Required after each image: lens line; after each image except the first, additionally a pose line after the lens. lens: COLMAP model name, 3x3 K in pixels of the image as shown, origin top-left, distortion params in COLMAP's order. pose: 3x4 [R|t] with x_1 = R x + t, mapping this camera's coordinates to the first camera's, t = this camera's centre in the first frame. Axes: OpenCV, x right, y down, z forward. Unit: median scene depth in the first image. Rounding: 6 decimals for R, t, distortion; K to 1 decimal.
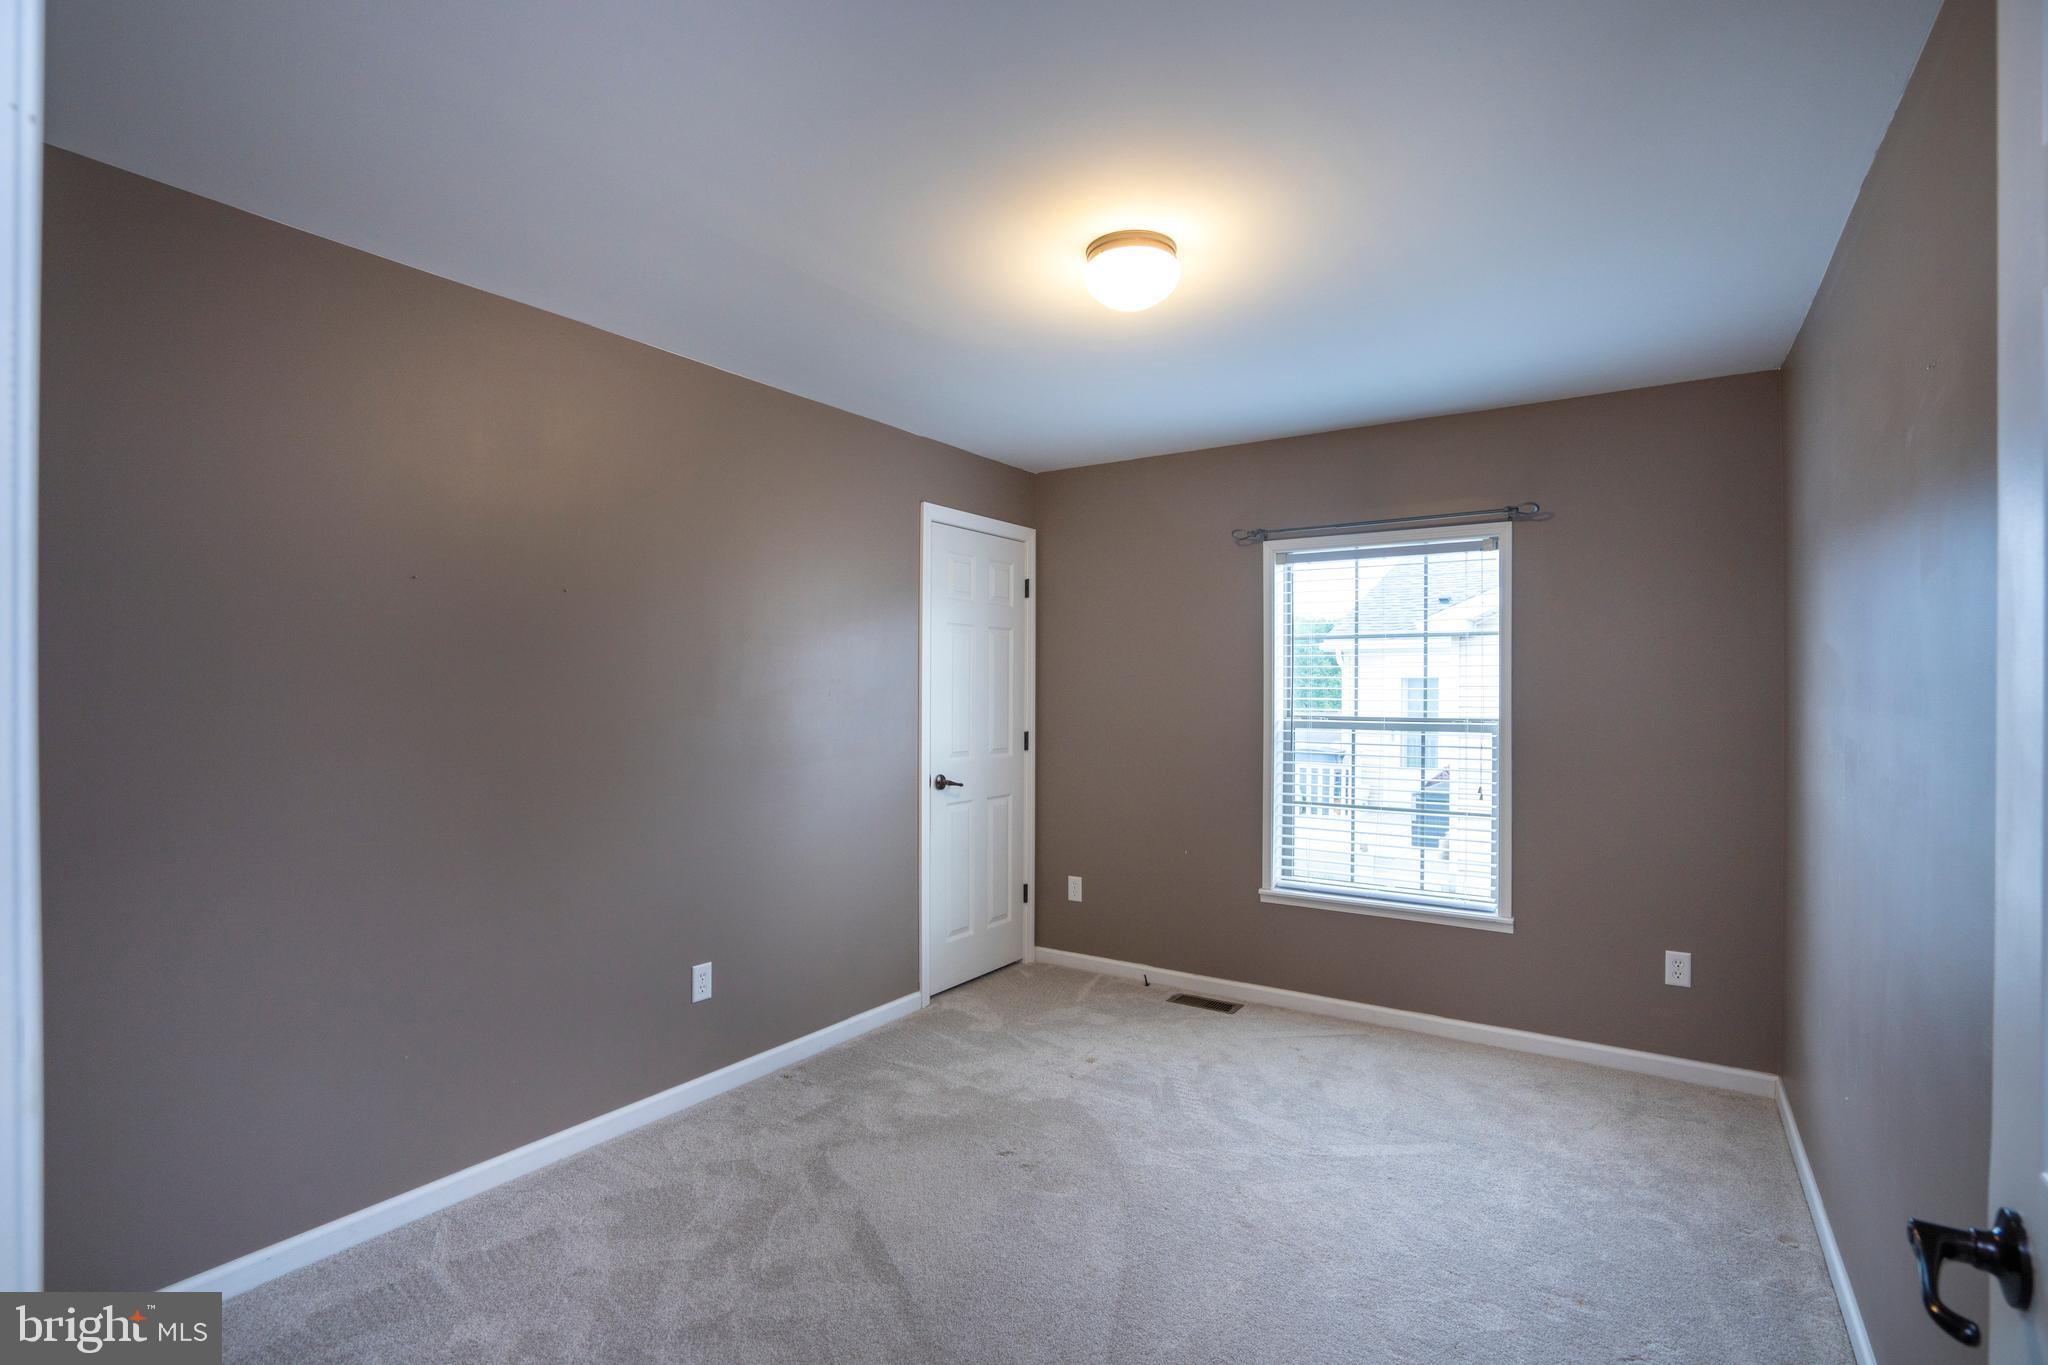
lens RADIAL K [[946.6, 0, 1018.7], [0, 946.6, 686.2], [0, 0, 1]] dist [-0.063855, 0.026457]
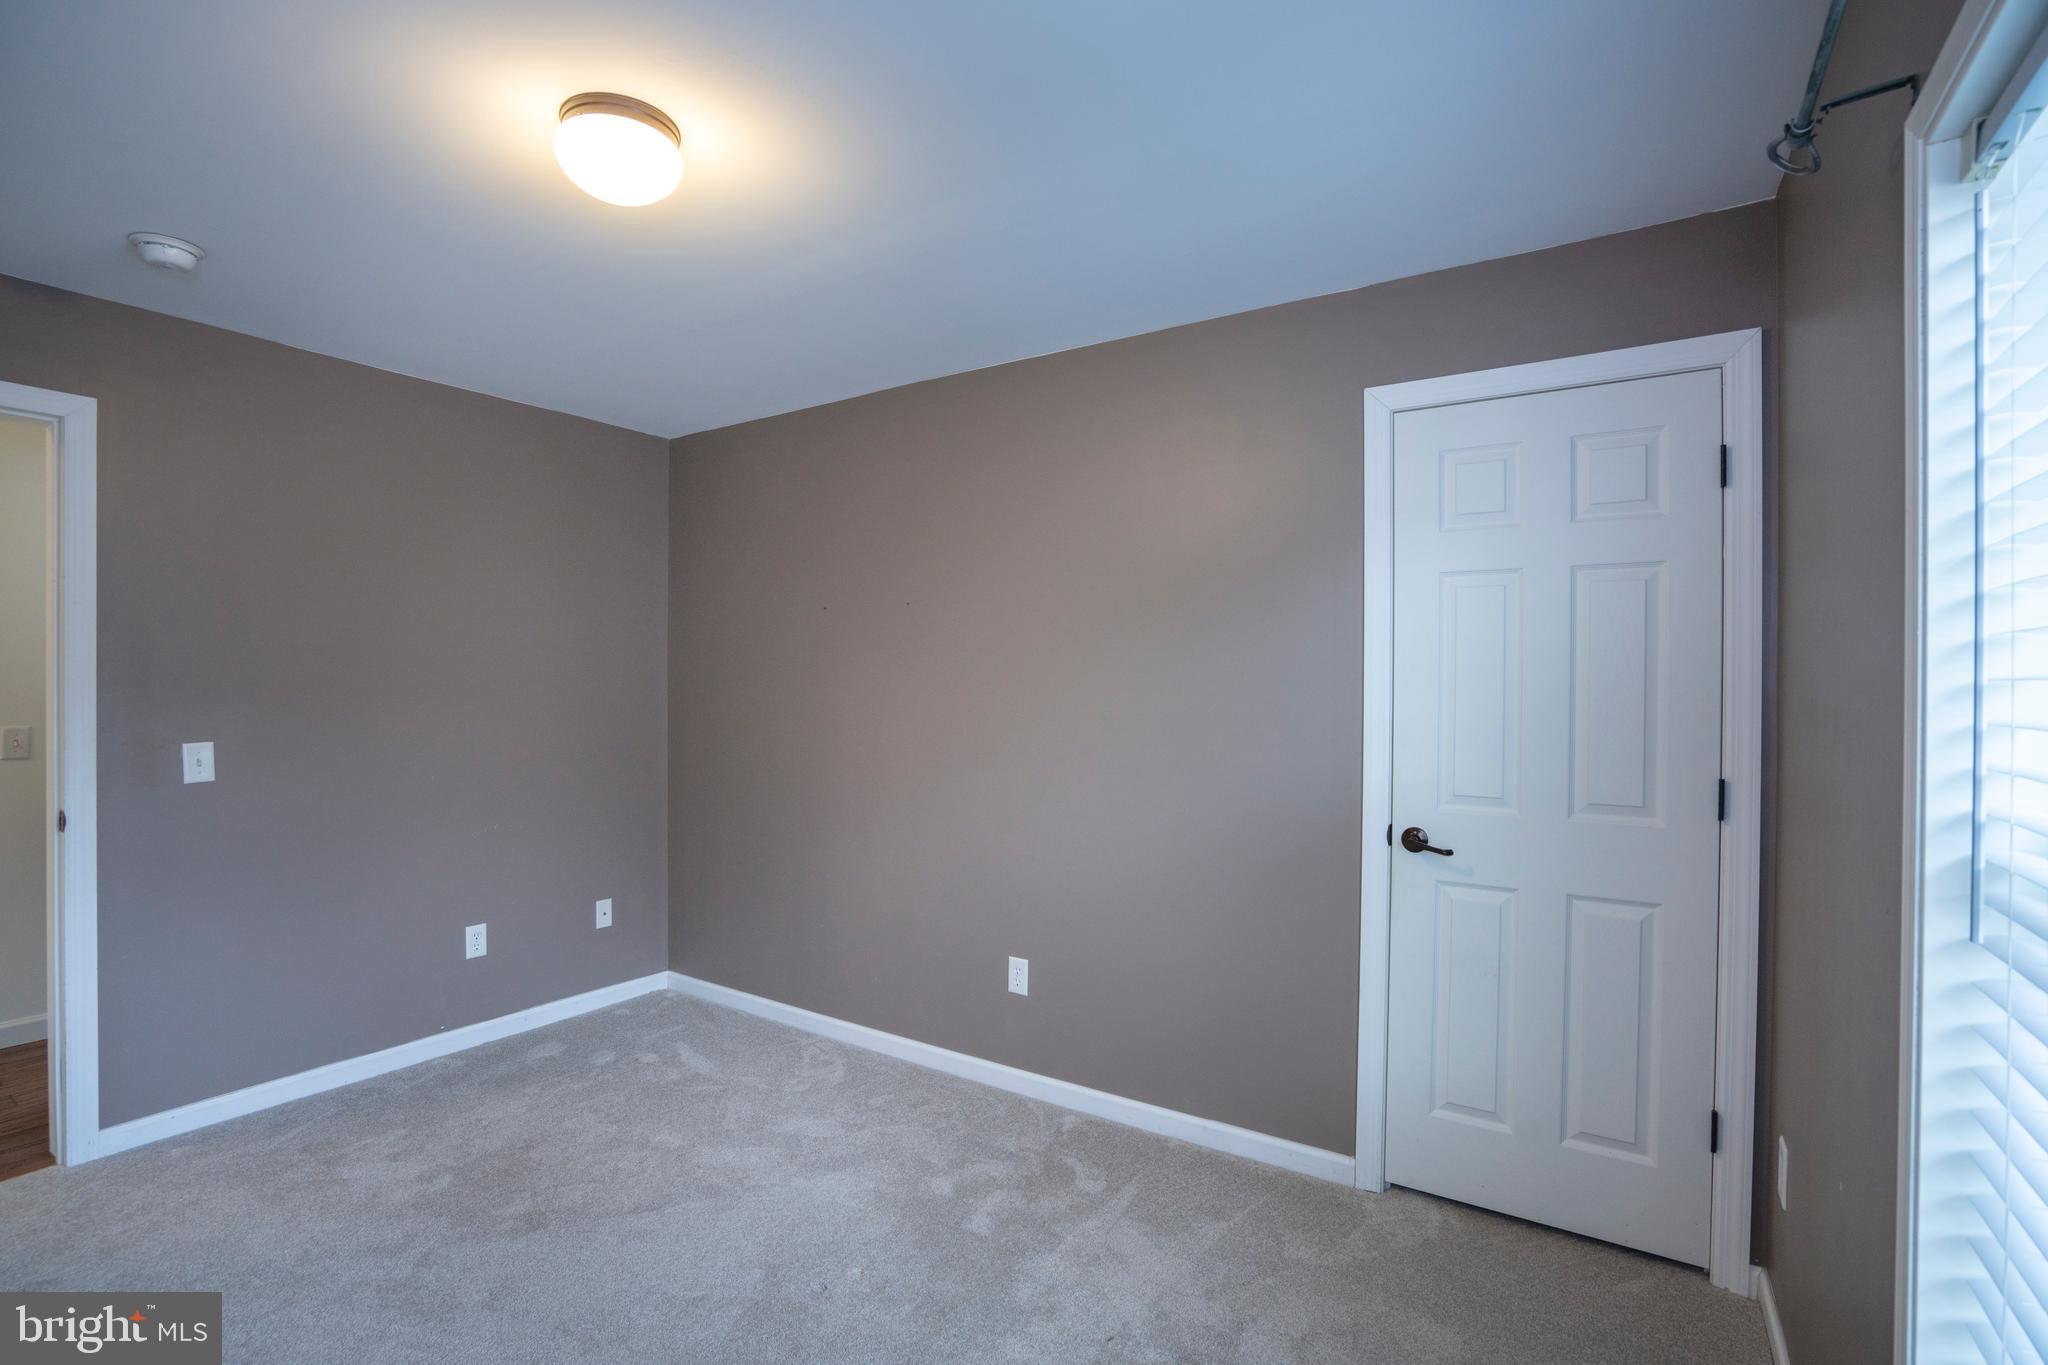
lens RADIAL K [[946.6, 0, 1018.7], [0, 946.6, 686.2], [0, 0, 1]] dist [-0.063855, 0.026457]
pose [[0.025870, 0.002447, -0.999662, 0.492446], [-0.008868, 0.999958, 0.002218, 0.005584], [0.999626, 0.008808, 0.025891, 0.722729]]
